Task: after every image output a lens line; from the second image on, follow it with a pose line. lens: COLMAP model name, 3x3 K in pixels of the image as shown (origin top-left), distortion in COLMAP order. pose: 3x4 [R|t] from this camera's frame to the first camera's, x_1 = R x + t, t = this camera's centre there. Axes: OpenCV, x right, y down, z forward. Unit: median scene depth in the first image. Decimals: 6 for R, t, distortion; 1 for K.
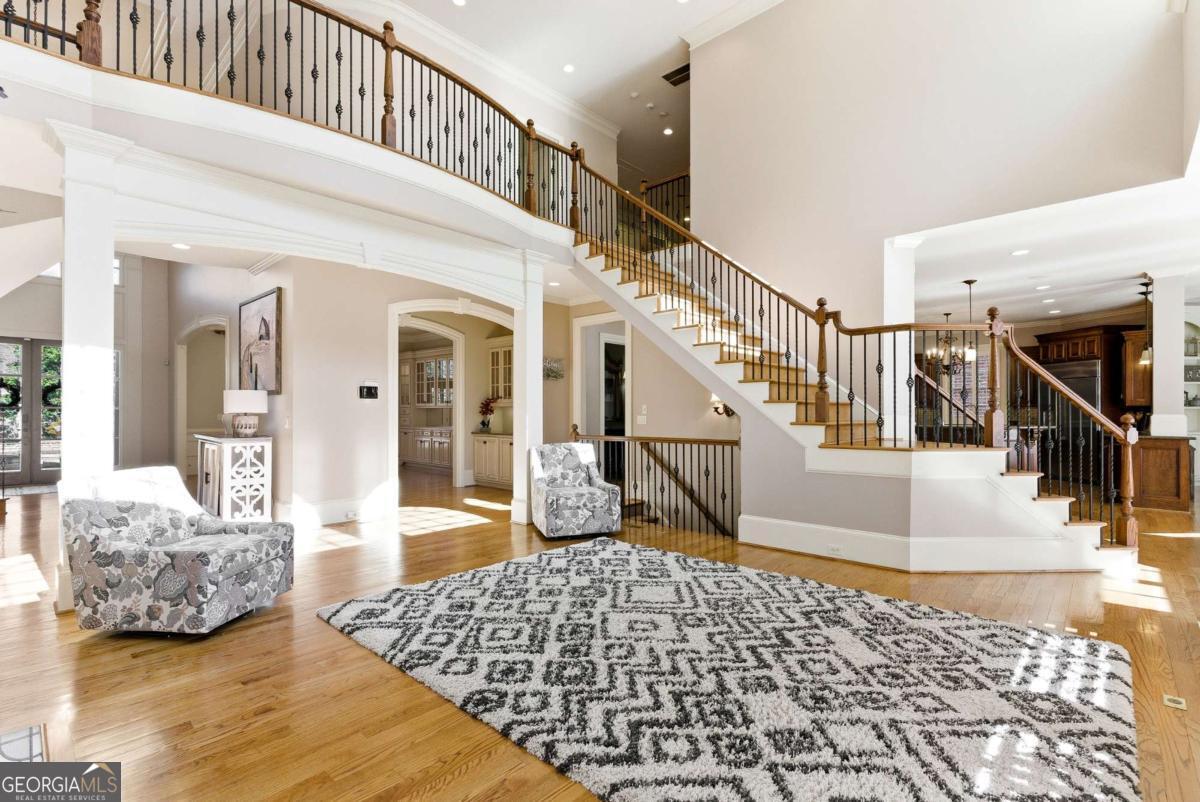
lens RADIAL K [[546.6, 0, 595.9], [0, 546.6, 407.4], [0, 0, 1]] dist [-0.000424, -0.000157]
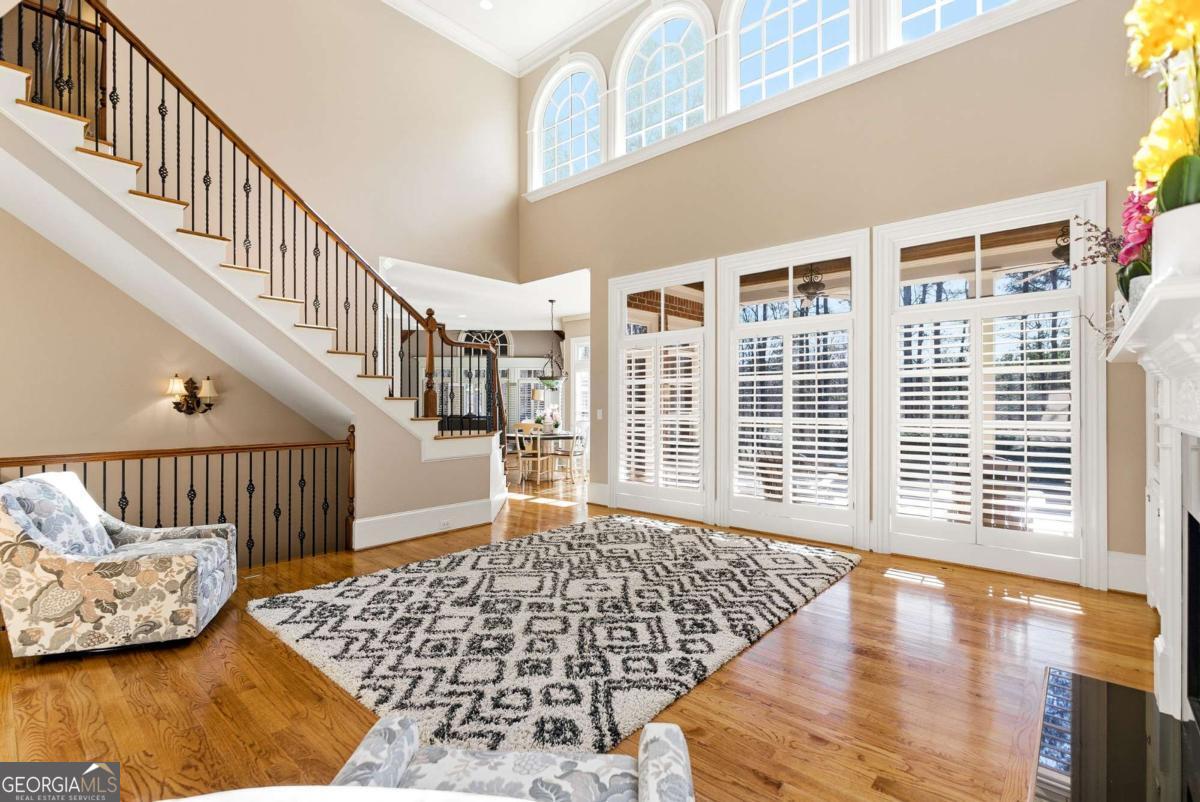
lens RADIAL K [[546.6, 0, 595.3], [0, 546.6, 401.5], [0, 0, 1]] dist [-0.000424, -0.000157]
pose [[-0.024852, 0.002156, 0.999689, -1.094489], [-0.008138, 0.999964, -0.002359, -0.008934], [-0.999658, -0.008194, -0.024834, 1.008832]]
